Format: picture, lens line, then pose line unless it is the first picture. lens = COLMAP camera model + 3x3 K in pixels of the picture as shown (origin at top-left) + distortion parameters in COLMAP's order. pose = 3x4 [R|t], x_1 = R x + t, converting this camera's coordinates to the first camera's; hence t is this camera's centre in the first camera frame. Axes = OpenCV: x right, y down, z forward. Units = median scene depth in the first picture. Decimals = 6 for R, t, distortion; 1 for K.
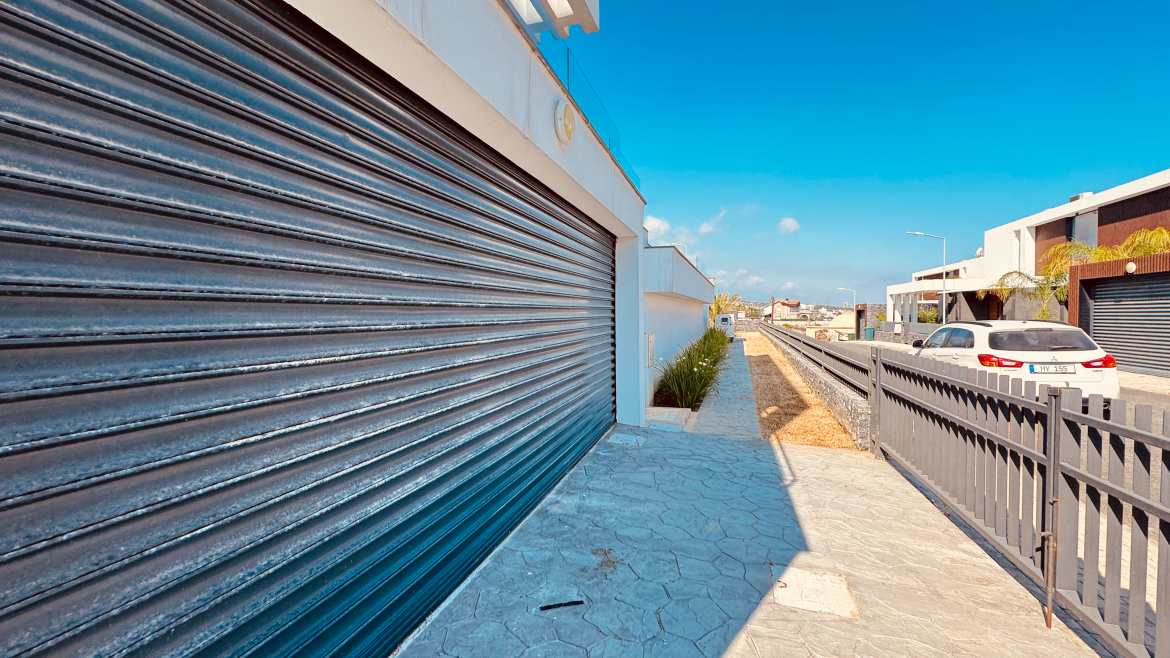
lens RADIAL K [[470.1, 0, 585.0], [0, 470.1, 329.0], [0, 0, 1]] dist [-0.000006, 0.000362]
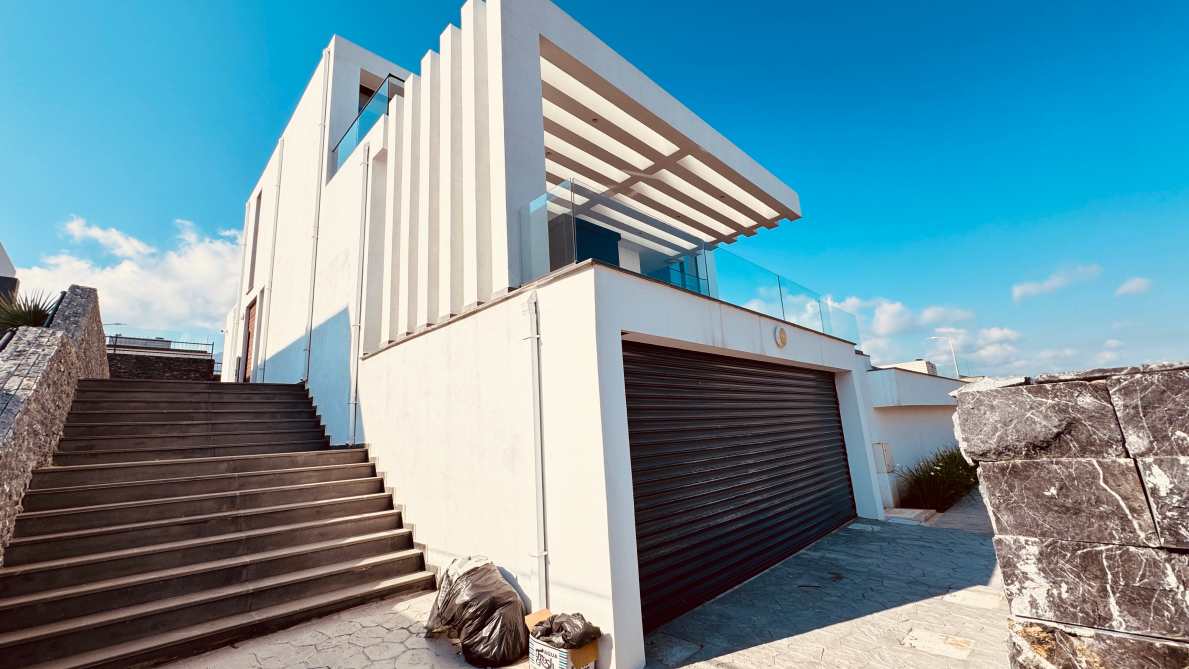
lens RADIAL K [[477.7, 0, 594.5], [0, 477.7, 334.5], [0, 0, 1]] dist [-0.000006, 0.000362]
pose [[0.887710, -0.143888, -0.437342, 0.152168], [0.041968, 0.971244, -0.234360, -0.016013], [0.458487, 0.189689, 0.868221, -1.161943]]
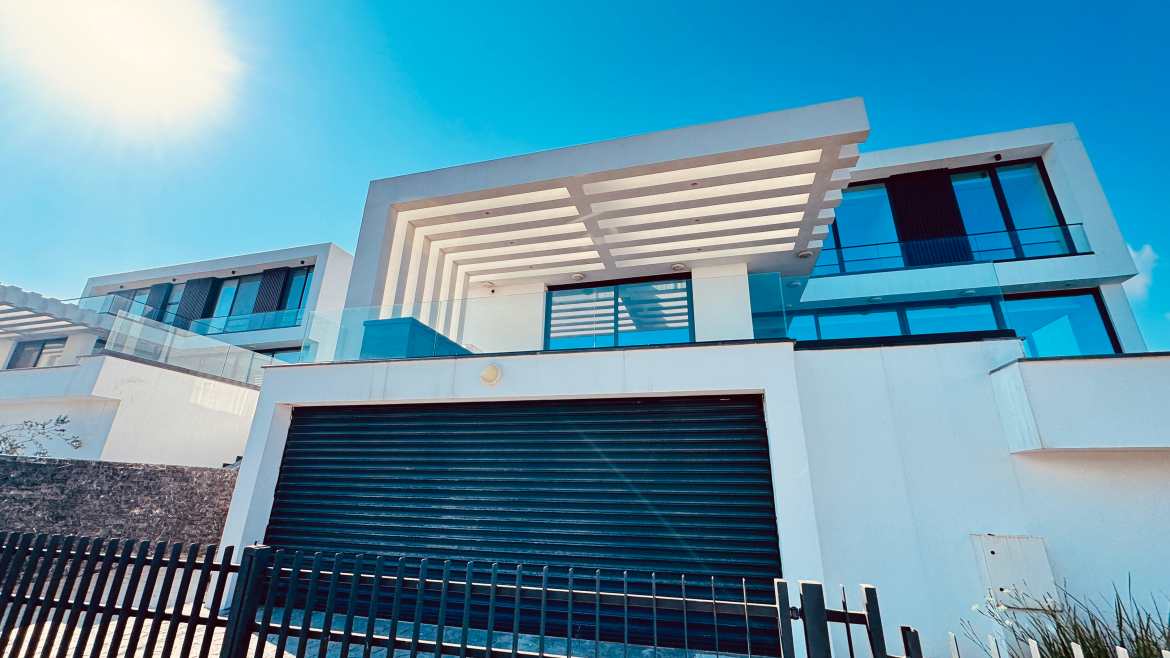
lens RADIAL K [[470.1, 0, 585.0], [0, 470.1, 329.0], [0, 0, 1]] dist [-0.000006, 0.000362]
pose [[0.038831, -0.327241, -0.944143, 1.865547], [-0.052664, 0.942872, -0.328967, -0.025853], [0.997857, 0.062497, 0.019379, 1.399550]]
